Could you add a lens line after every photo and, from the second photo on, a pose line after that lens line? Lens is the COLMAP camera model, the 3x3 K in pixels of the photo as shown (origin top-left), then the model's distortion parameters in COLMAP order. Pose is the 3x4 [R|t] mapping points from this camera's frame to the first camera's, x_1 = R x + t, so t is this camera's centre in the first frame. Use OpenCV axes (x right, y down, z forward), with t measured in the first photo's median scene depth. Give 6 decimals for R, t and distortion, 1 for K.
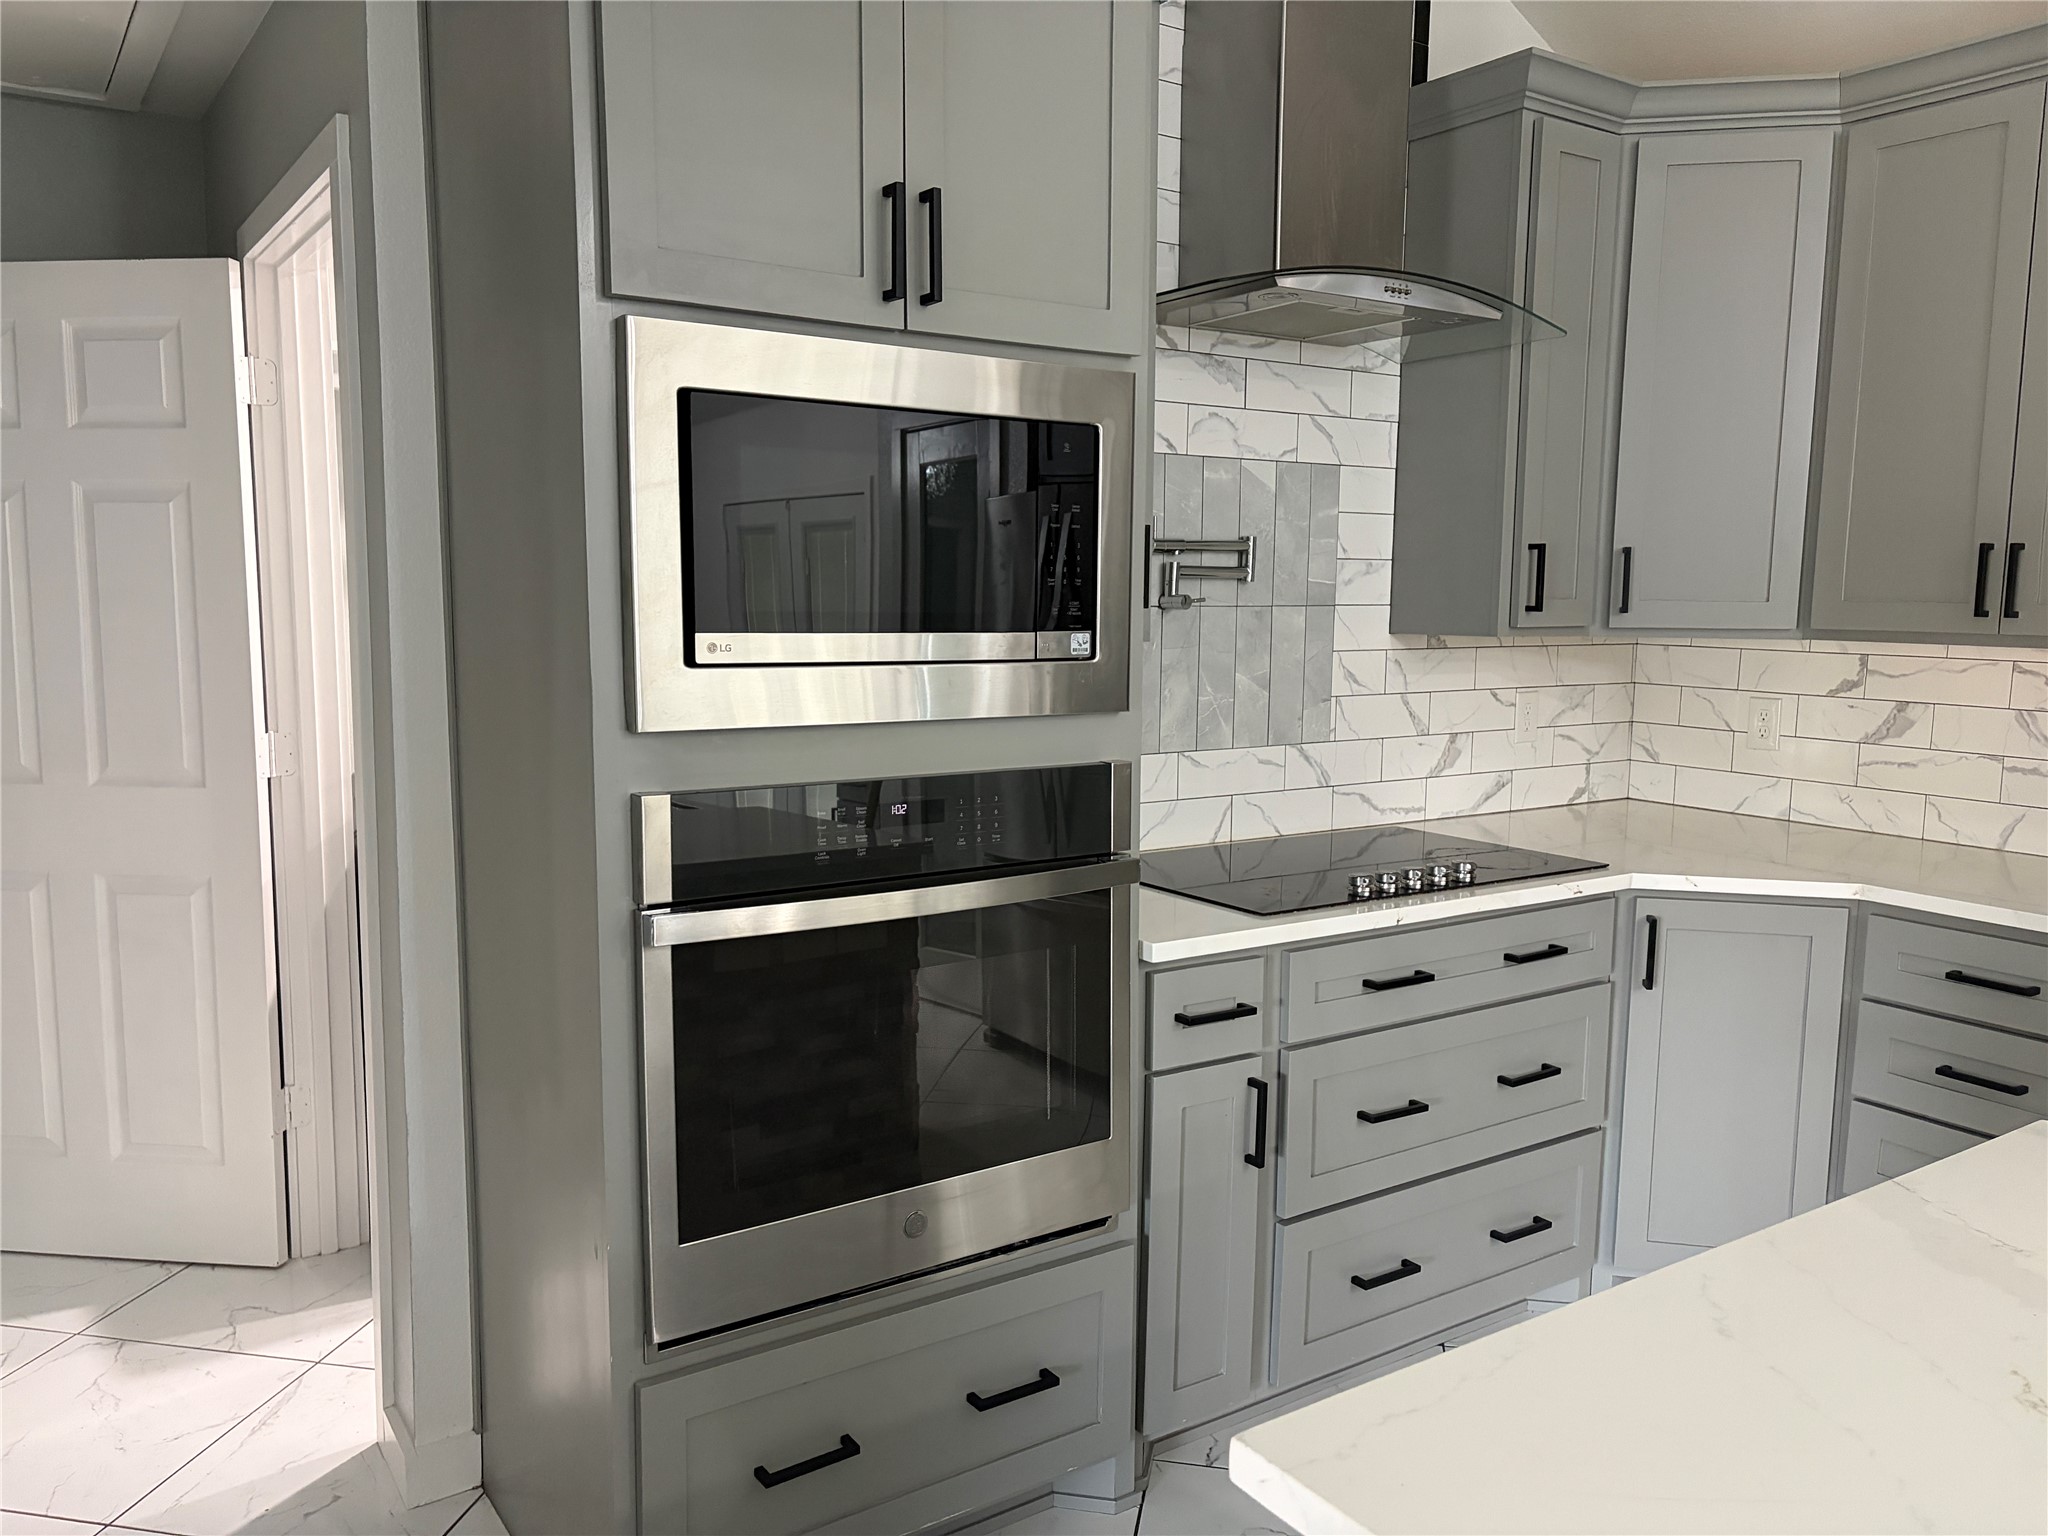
lens RADIAL K [[1530.2, 0, 1023.1], [0, 1530.2, 782.4], [0, 0, 1]] dist [0.069913, -0.068077]
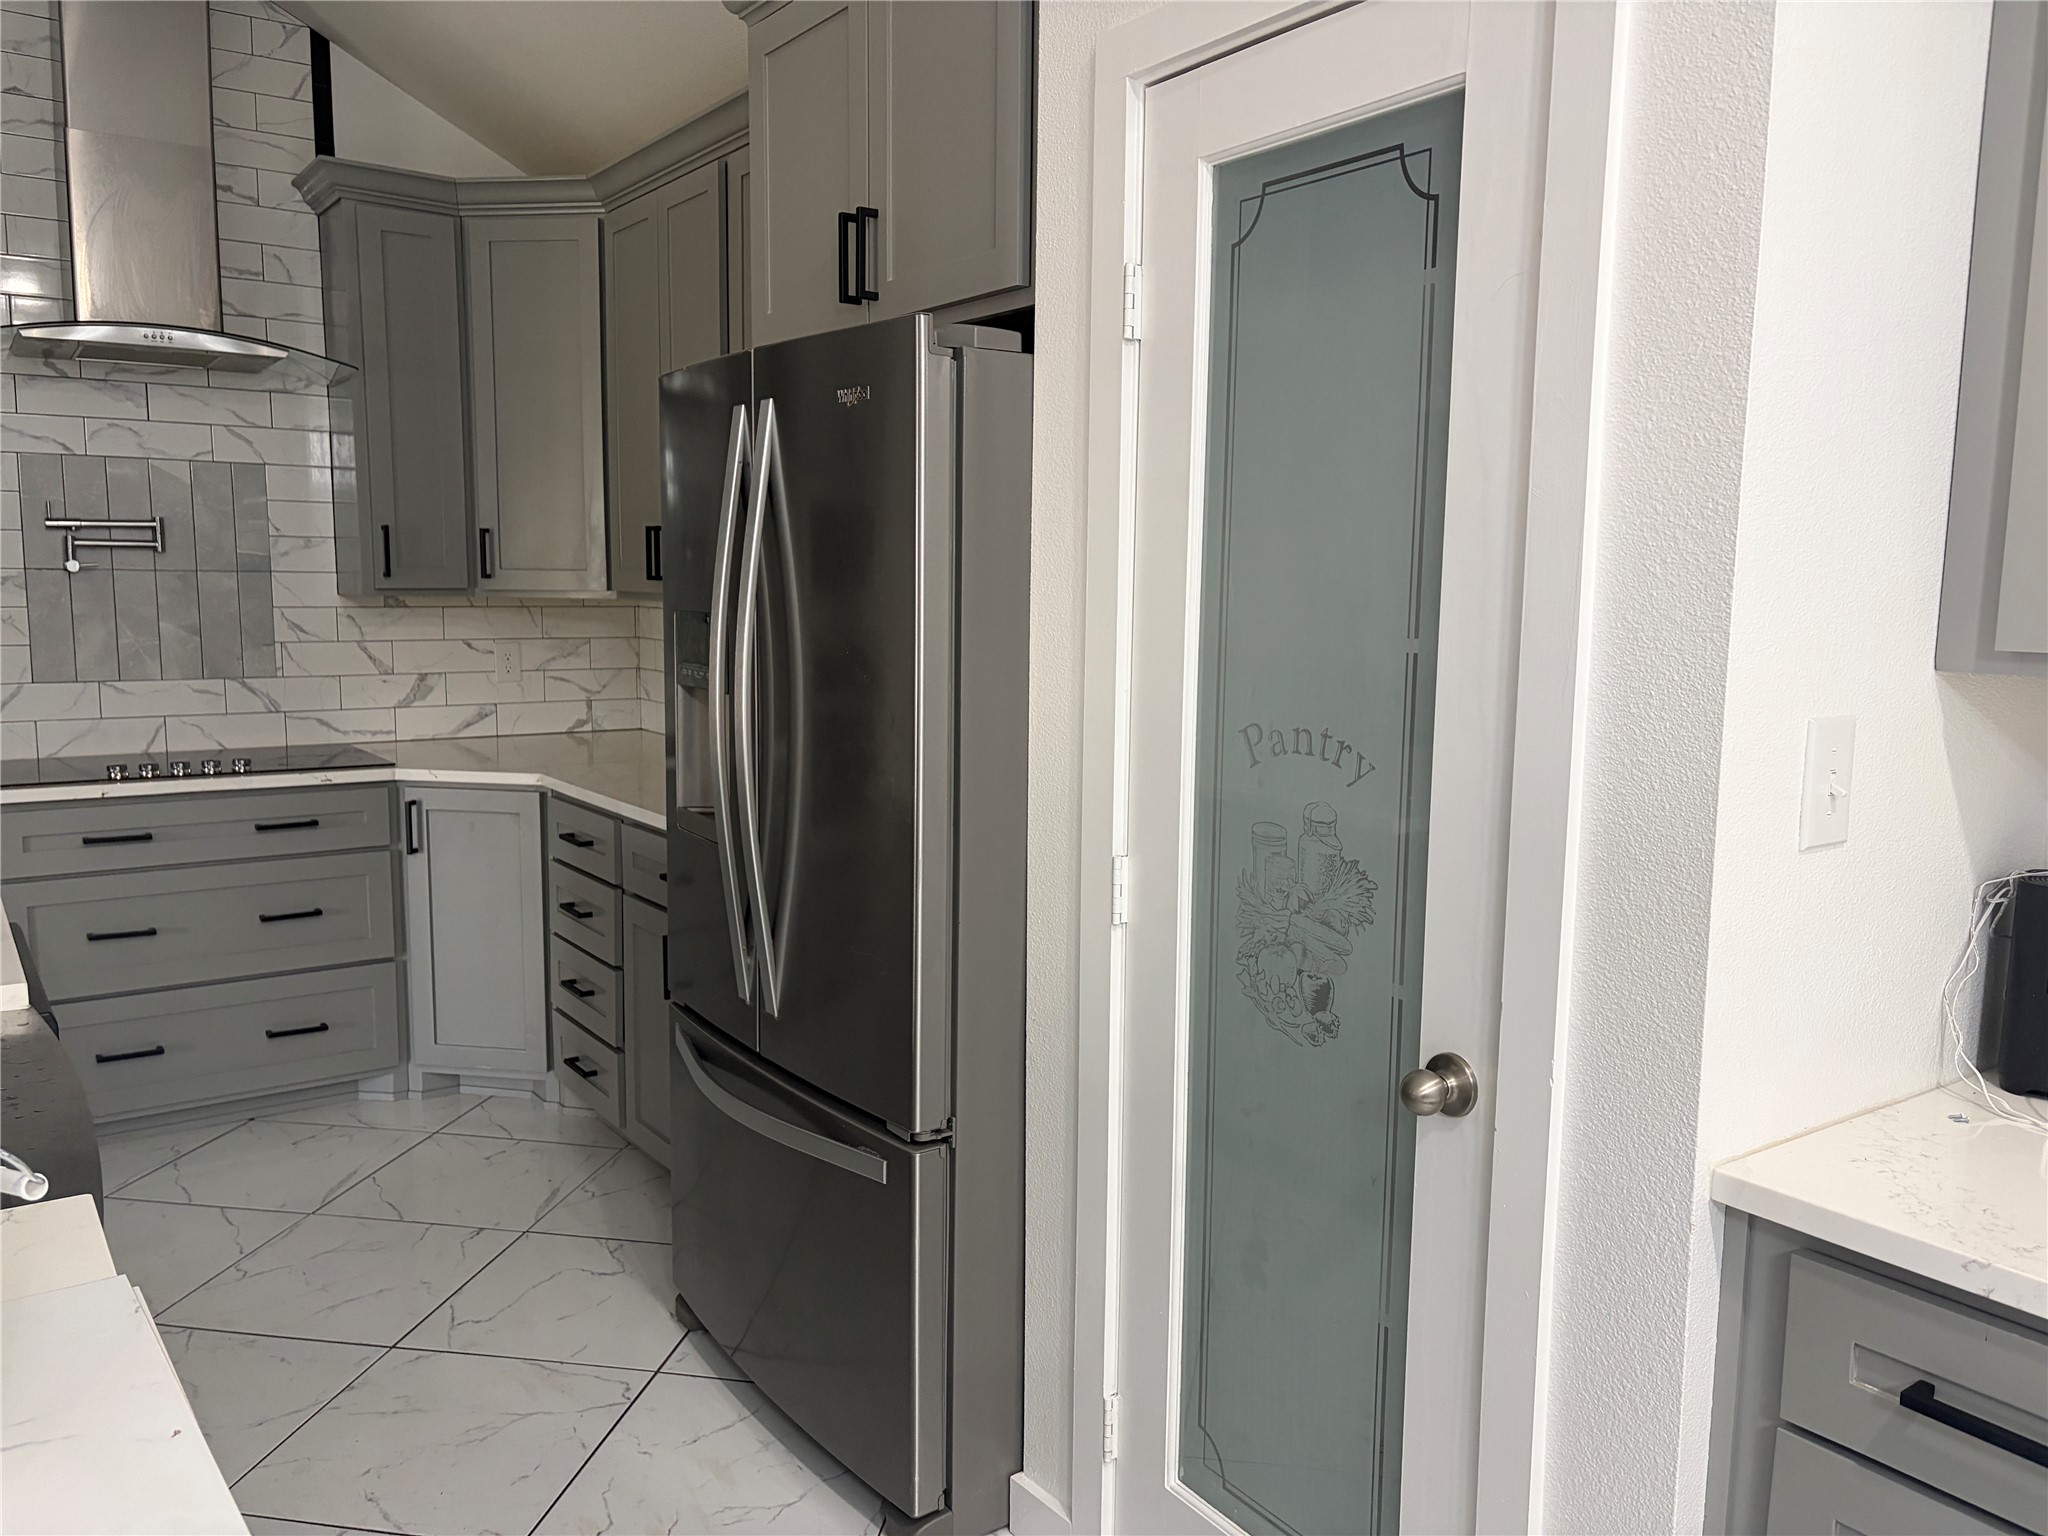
lens RADIAL K [[1530.2, 0, 987.0], [0, 1530.2, 772.2], [0, 0, 1]] dist [0.069913, -0.068077]
pose [[0.999995, -0.003038, 0.000725, 0.818742], [0.003040, 0.999990, -0.003156, 0.061140], [-0.000715, 0.003158, 0.999995, -0.313978]]
